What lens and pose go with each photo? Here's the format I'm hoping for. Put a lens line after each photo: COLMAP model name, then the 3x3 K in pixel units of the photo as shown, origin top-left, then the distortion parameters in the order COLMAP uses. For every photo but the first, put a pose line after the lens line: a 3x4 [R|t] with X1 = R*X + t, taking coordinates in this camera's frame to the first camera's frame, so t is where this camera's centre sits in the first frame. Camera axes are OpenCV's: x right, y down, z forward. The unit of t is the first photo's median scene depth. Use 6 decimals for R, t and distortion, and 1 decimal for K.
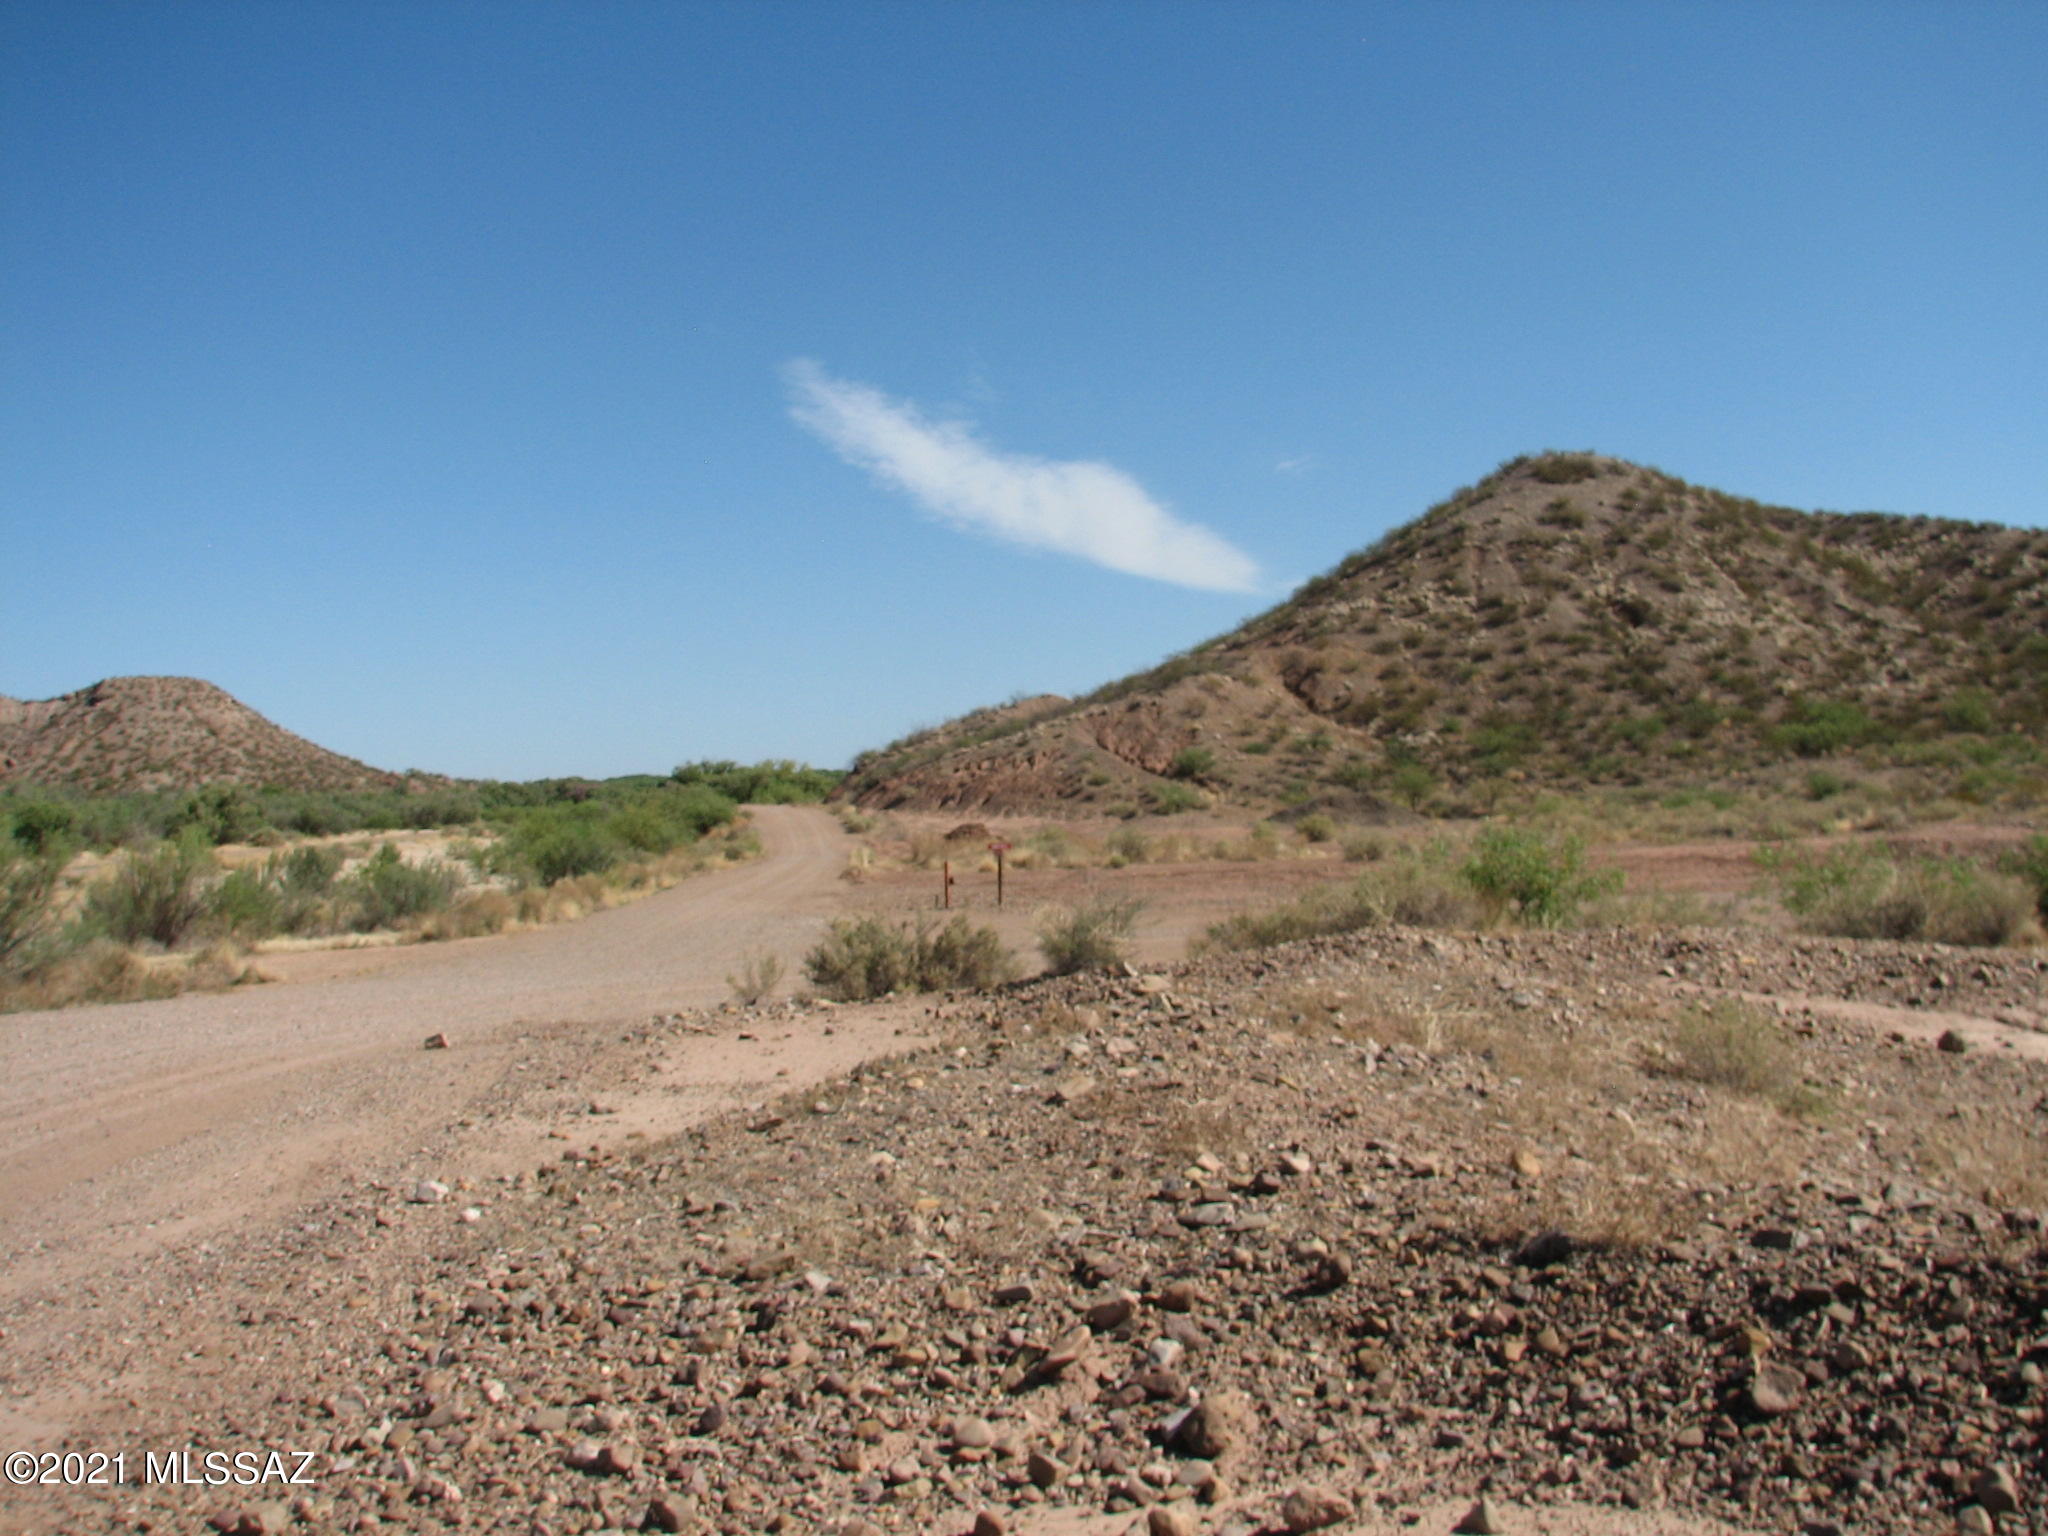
lens RADIAL K [[2157.3, 0, 1063.7], [0, 2157.3, 760.8], [0, 0, 1]] dist [-0.212802, 0.281857]
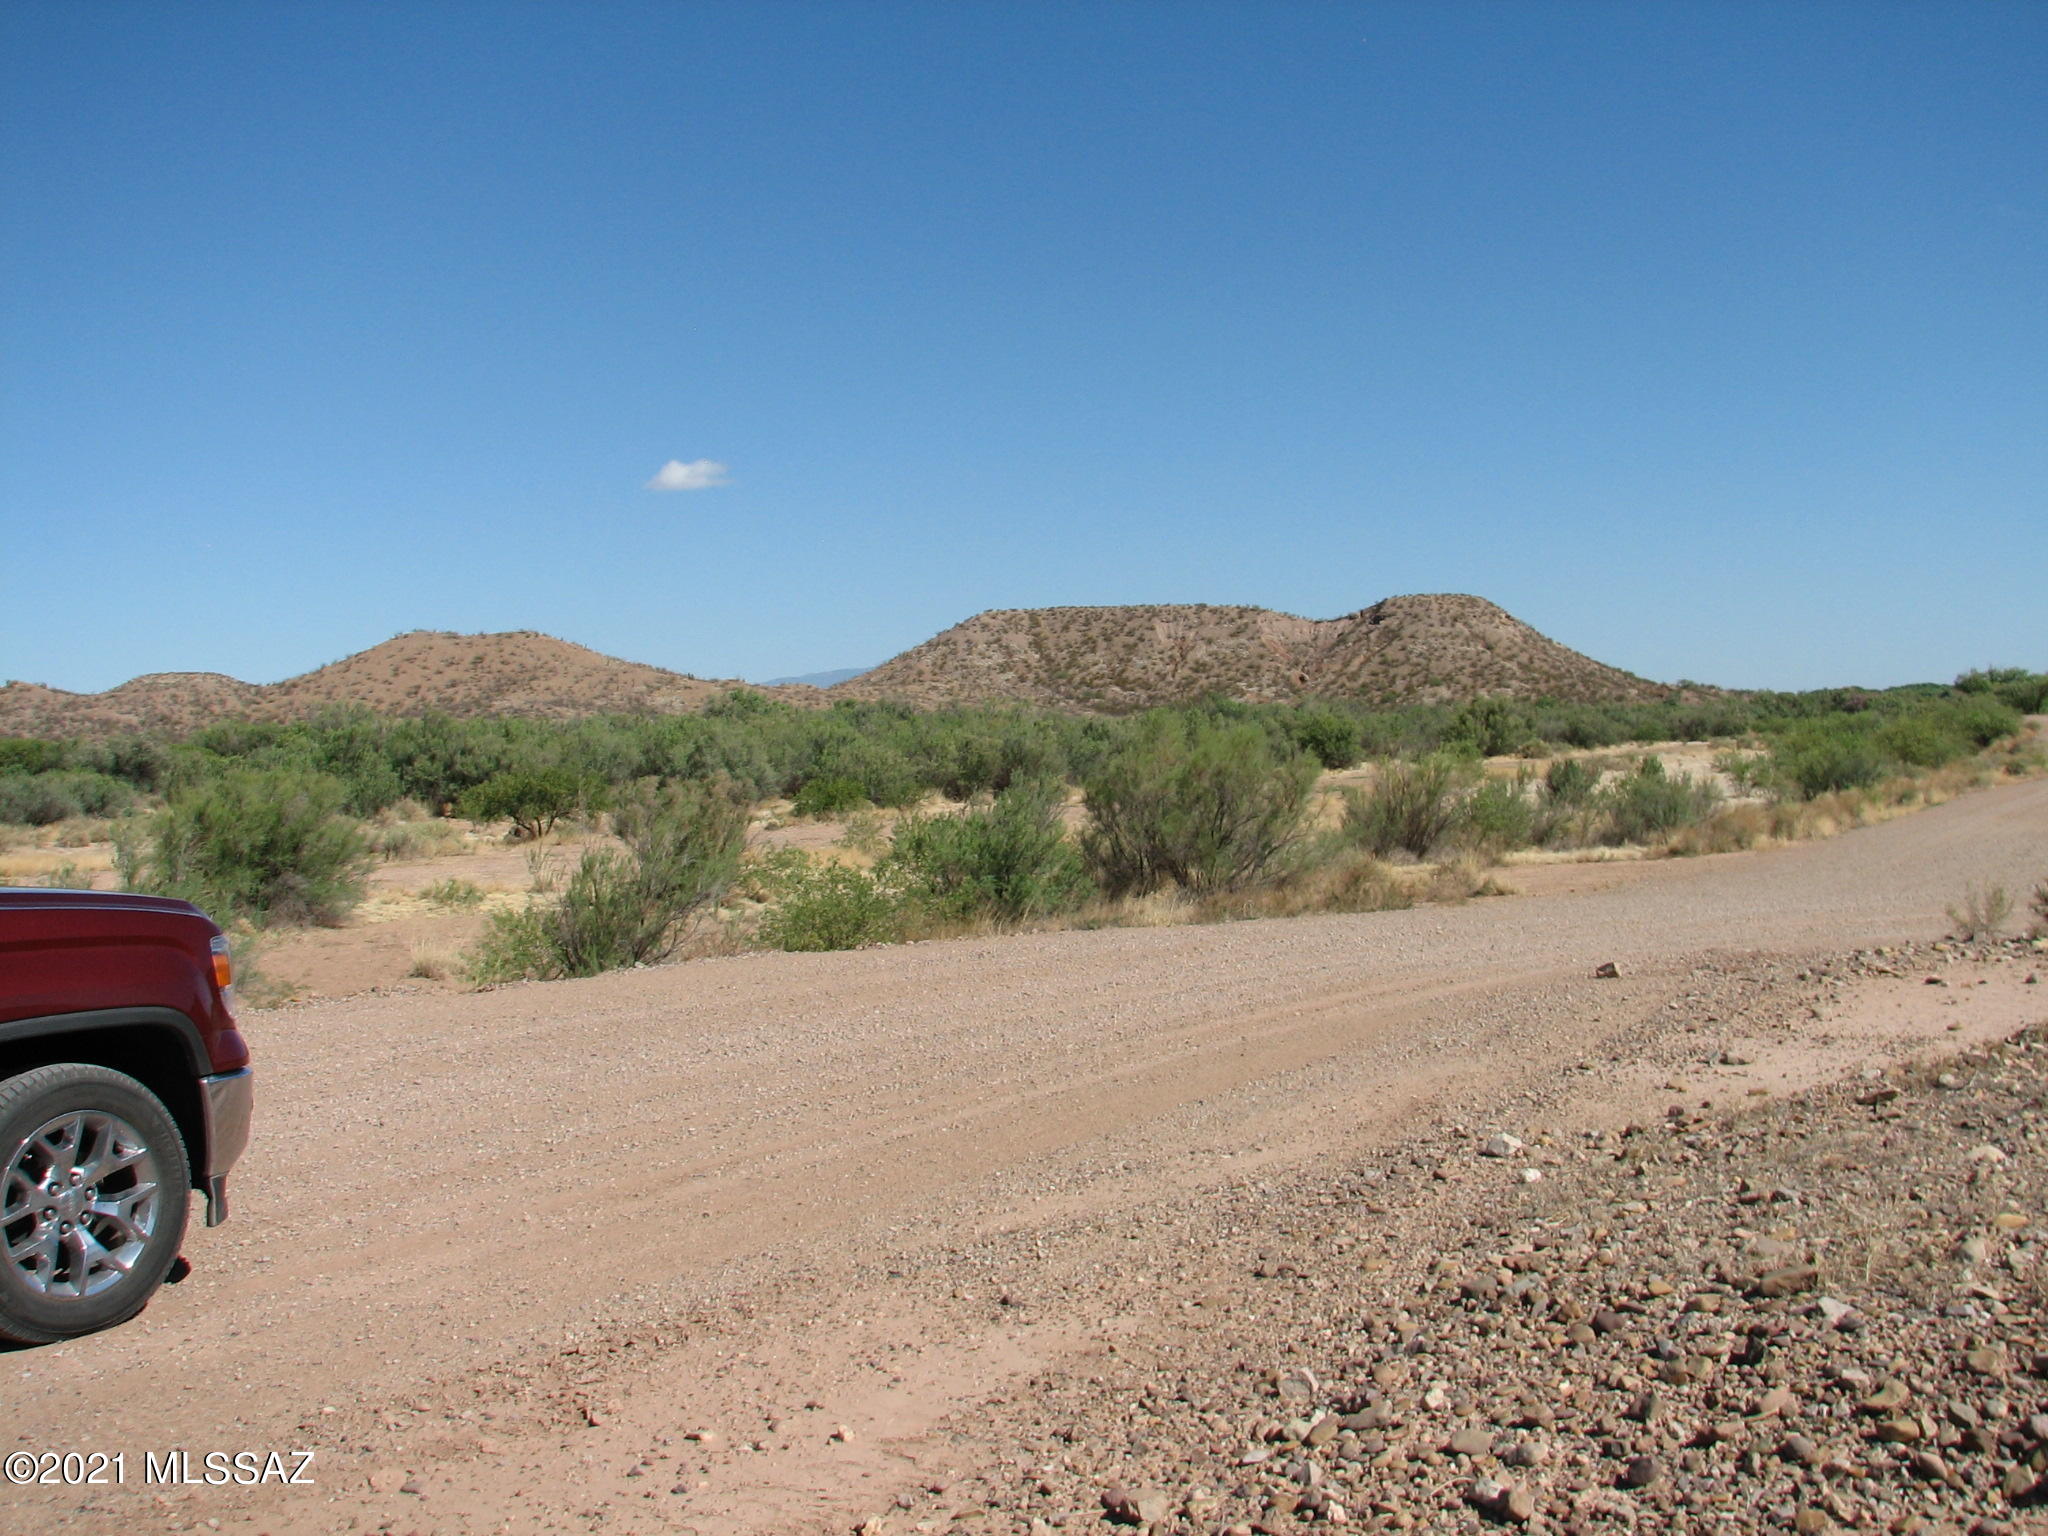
lens RADIAL K [[2157.3, 0, 1063.7], [0, 2157.3, 760.8], [0, 0, 1]] dist [-0.212802, 0.281857]
pose [[0.832954, 0.008413, -0.553278, 0.018063], [0.014952, 0.999177, 0.037703, -0.001887], [0.553140, -0.039678, 0.832143, 0.030655]]
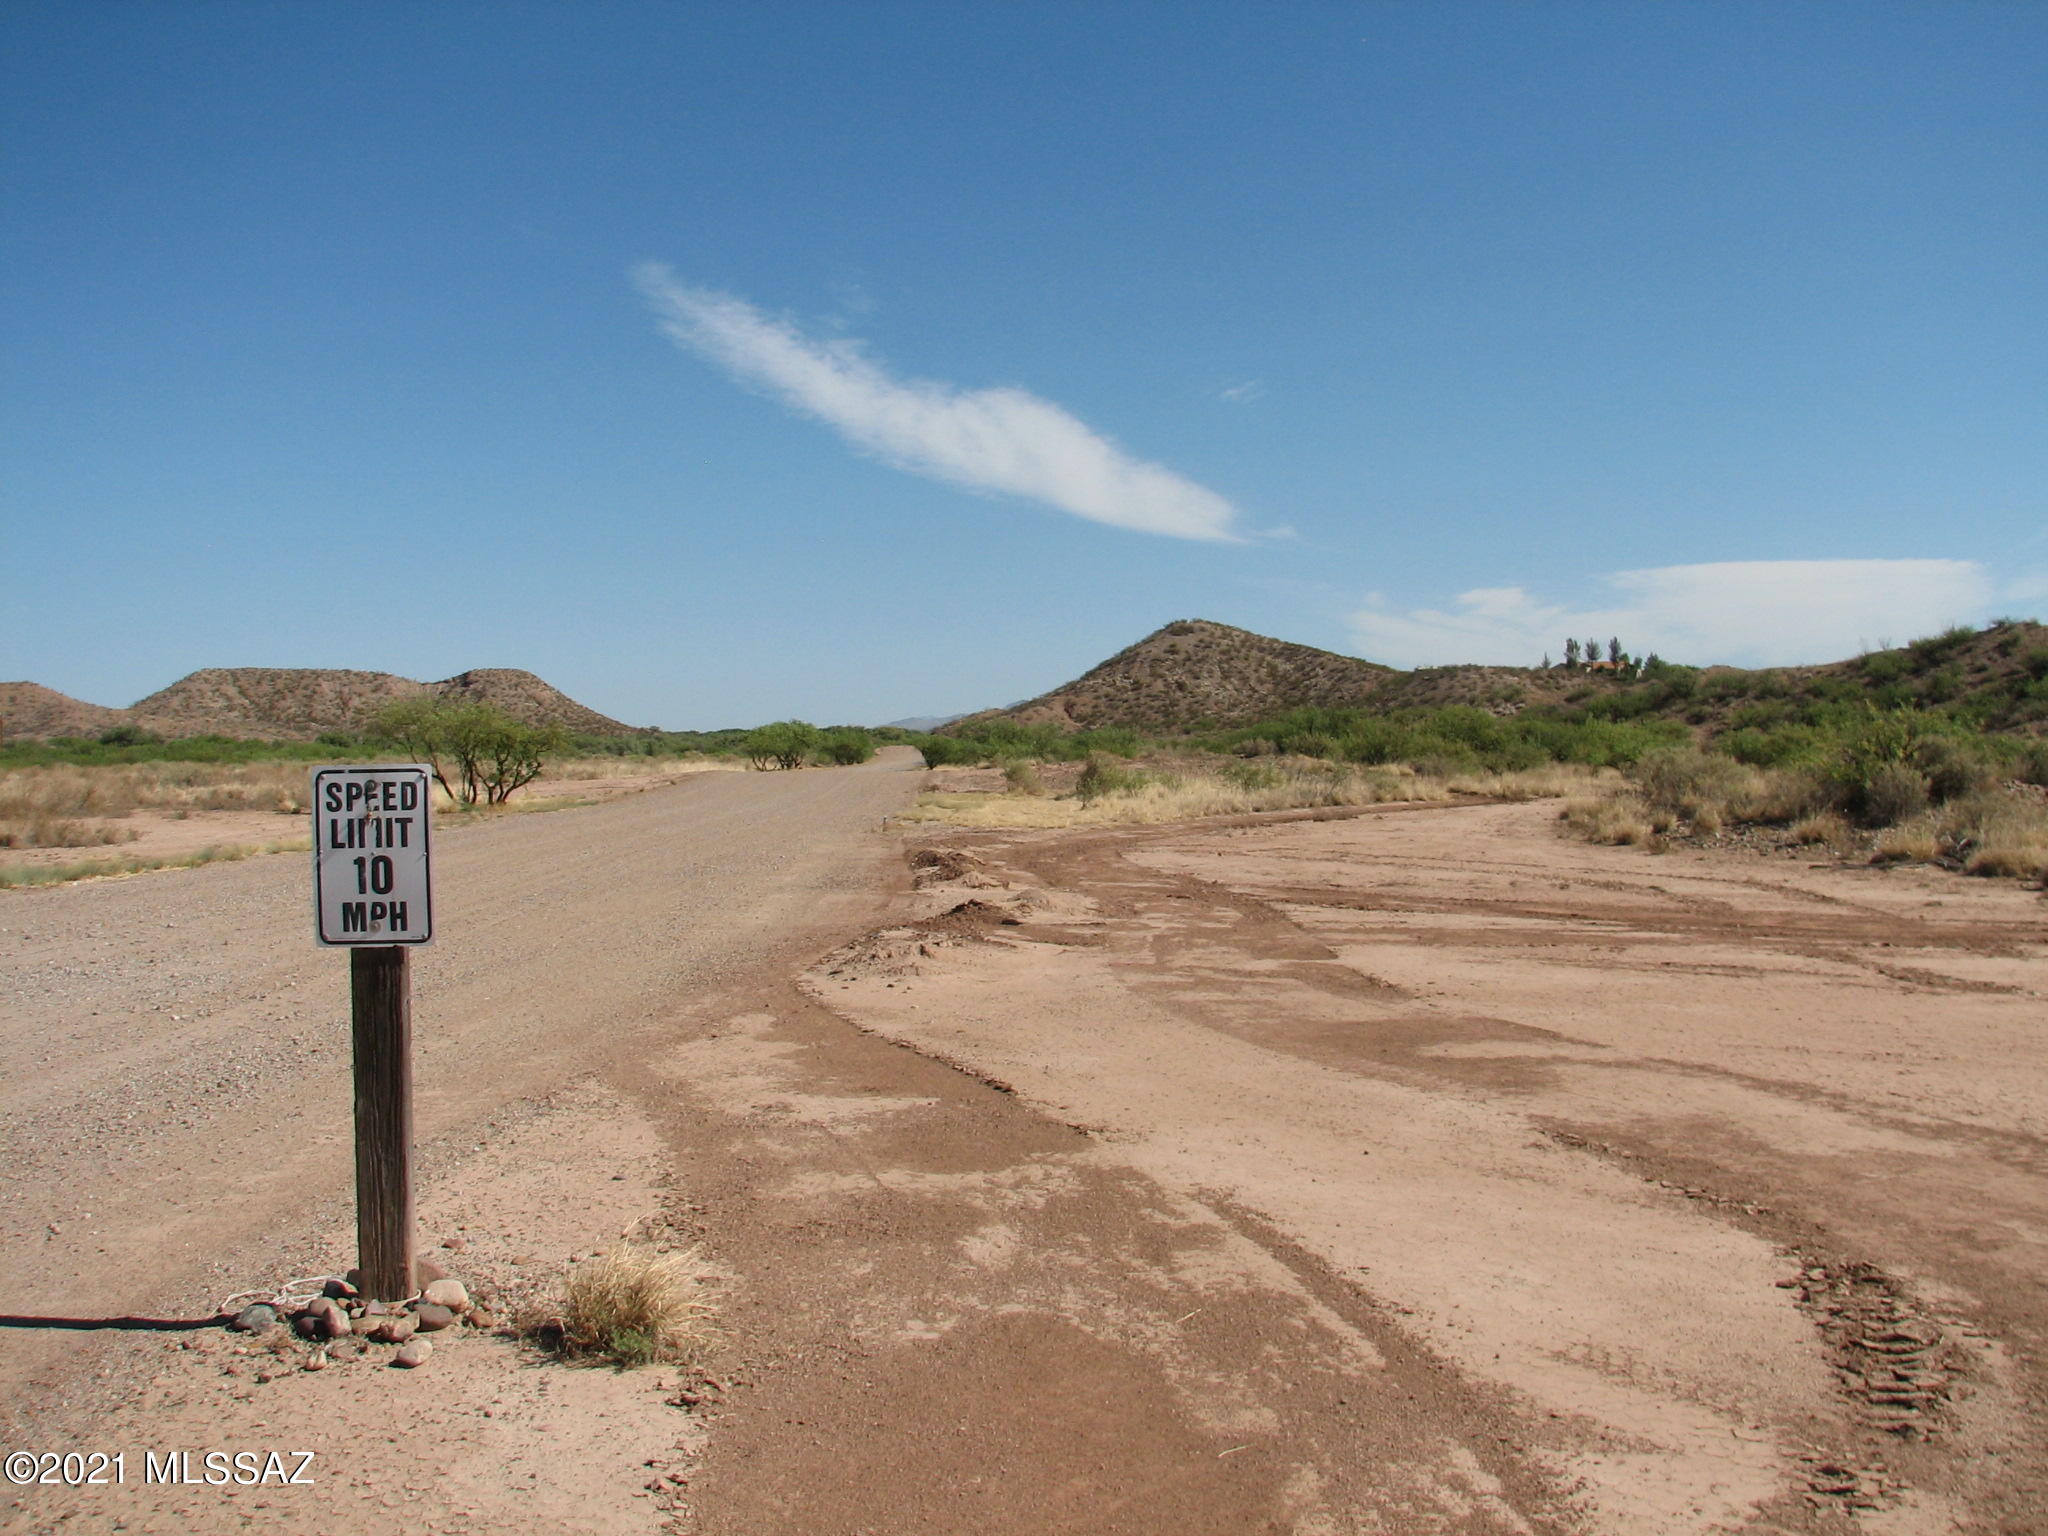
lens RADIAL K [[2157.3, 0, 1063.7], [0, 2157.3, 760.8], [0, 0, 1]] dist [-0.212802, 0.281857]
pose [[0.999748, 0.013176, -0.018150, 0.231323], [-0.012823, 0.999729, 0.019429, -0.028176], [0.018401, -0.019191, 0.999646, -3.327722]]
